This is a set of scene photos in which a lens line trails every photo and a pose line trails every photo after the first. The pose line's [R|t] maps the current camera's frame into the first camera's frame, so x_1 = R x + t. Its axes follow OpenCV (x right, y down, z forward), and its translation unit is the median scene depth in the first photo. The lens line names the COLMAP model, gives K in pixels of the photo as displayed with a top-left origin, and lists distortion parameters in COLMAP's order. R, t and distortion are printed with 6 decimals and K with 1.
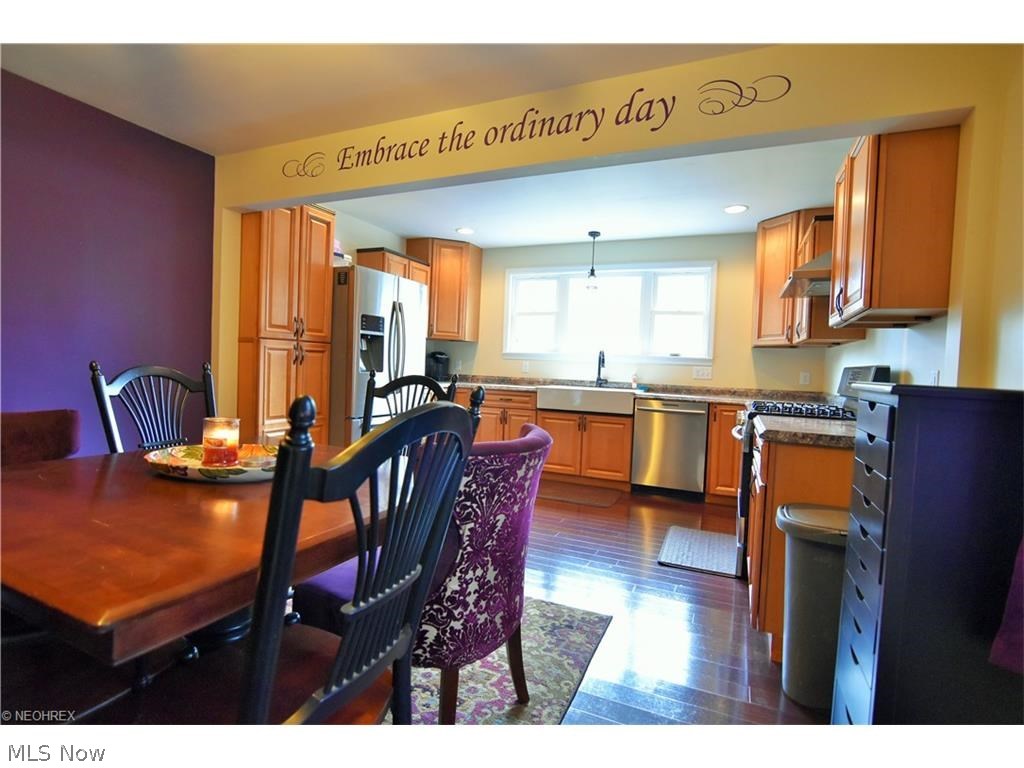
lens RADIAL K [[493.8, 0, 512.7], [0, 493.8, 383.7], [0, 0, 1]] dist [-0.016161, 0.002578]
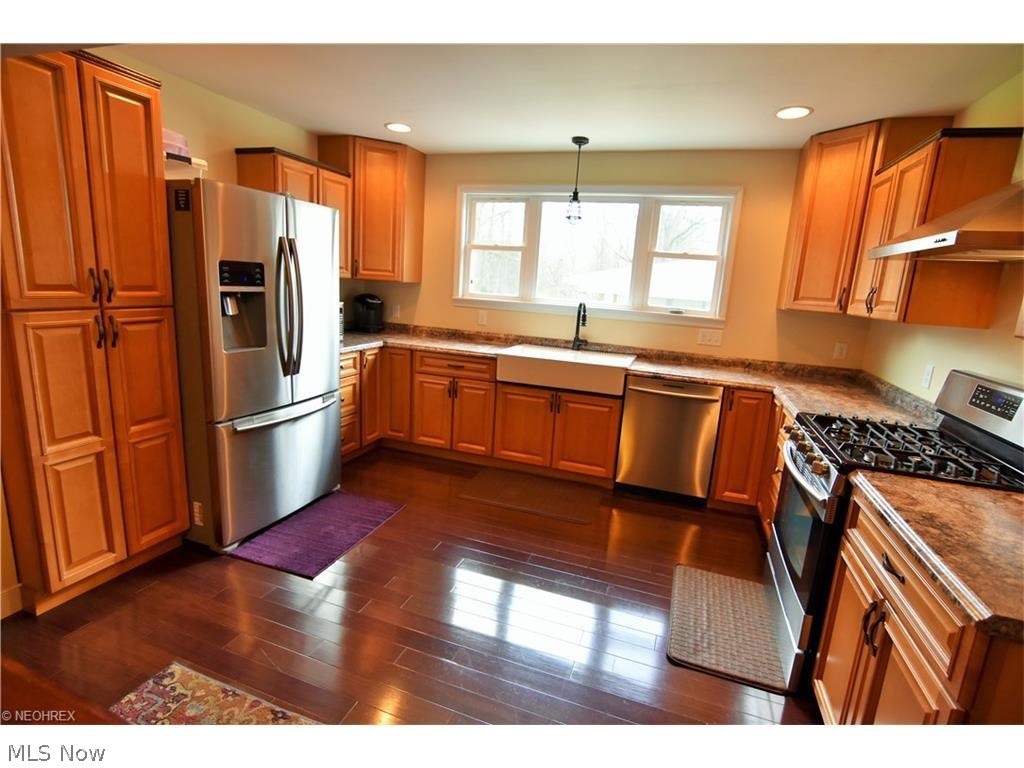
lens RADIAL K [[493.8, 0, 512.7], [0, 493.8, 382.5], [0, 0, 1]] dist [-0.016161, 0.002578]
pose [[0.996386, 0.006313, 0.084704, 0.009498], [-0.020468, 0.985693, 0.167306, -0.077514], [-0.082436, -0.168435, 0.982260, 0.256968]]
